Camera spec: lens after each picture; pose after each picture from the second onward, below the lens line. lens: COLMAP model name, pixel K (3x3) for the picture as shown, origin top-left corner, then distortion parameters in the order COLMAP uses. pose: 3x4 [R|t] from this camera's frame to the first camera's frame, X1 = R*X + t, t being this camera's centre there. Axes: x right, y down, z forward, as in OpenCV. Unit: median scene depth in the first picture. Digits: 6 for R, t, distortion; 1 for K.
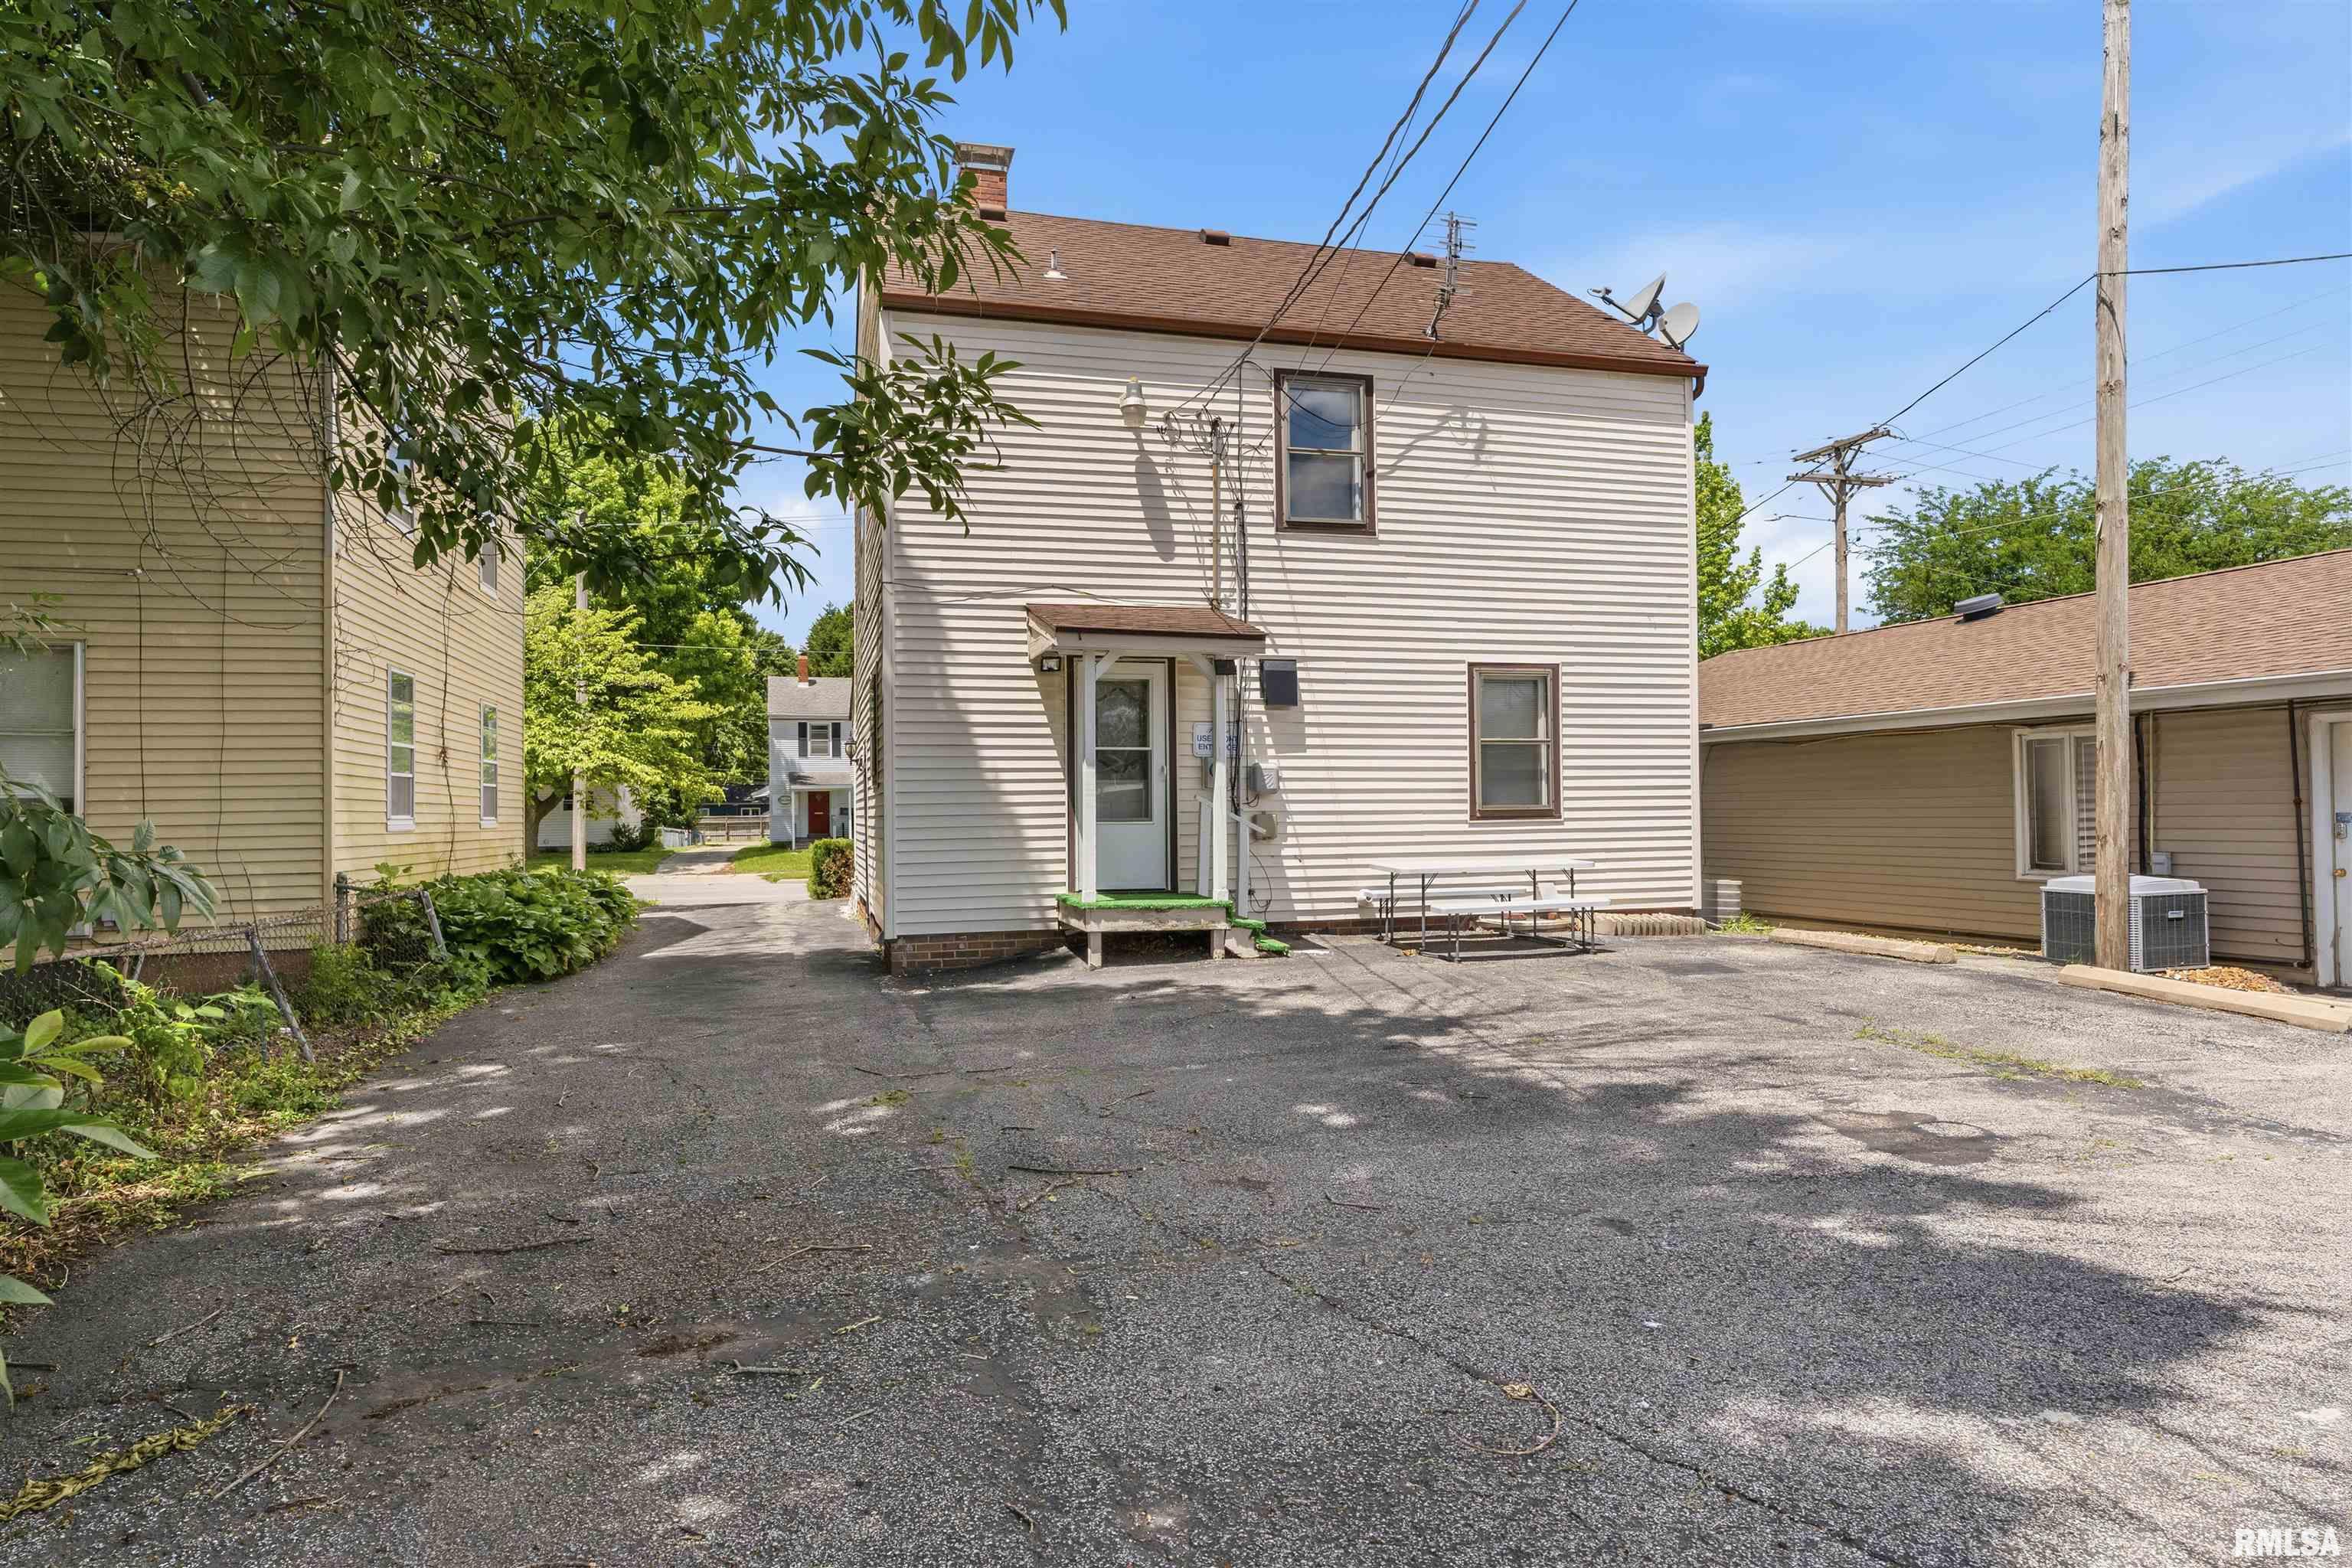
lens RADIAL K [[1375.1, 0, 1178.3], [0, 1375.1, 780.9], [0, 0, 1]] dist [0.002666, 0.000162]
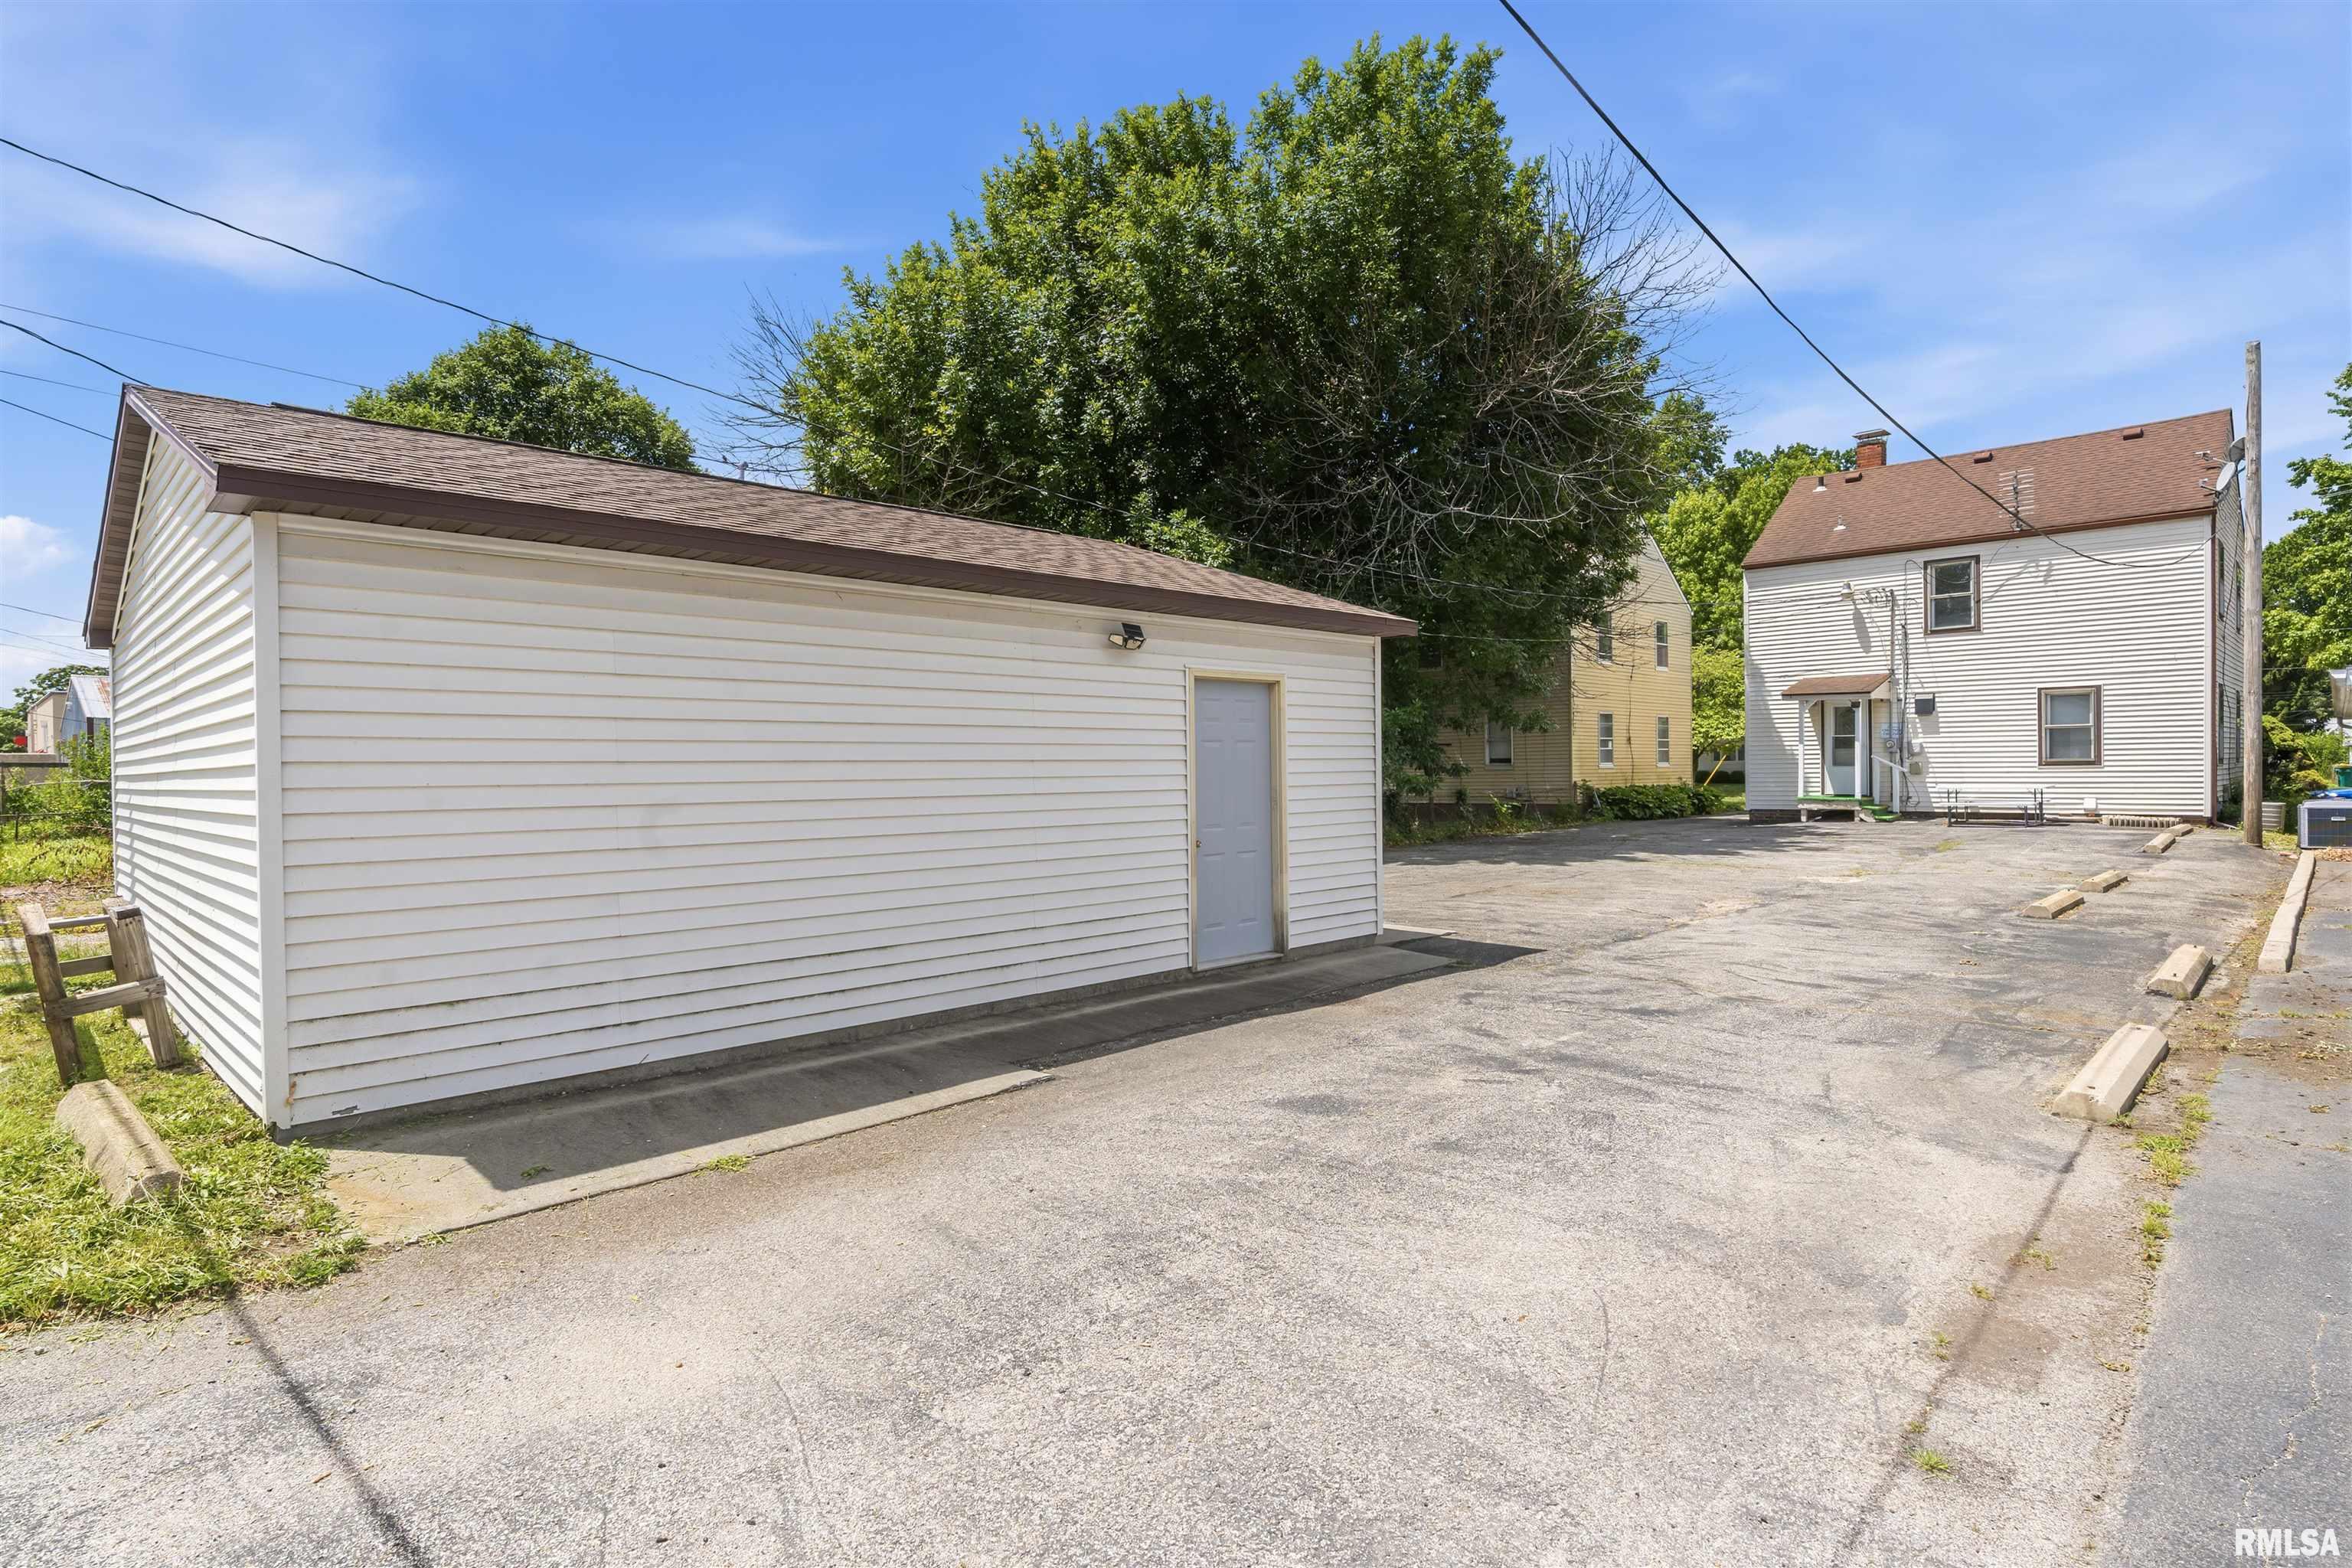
lens RADIAL K [[1203.0, 0, 1180.1], [0, 1203.0, 775.8], [0, 0, 1]] dist [-0.000176, 0.000026]
pose [[0.496139, 0.011530, -0.868167, 1.163055], [0.026681, 0.999237, 0.028519, -0.042809], [0.867833, -0.037313, 0.495453, -1.007912]]
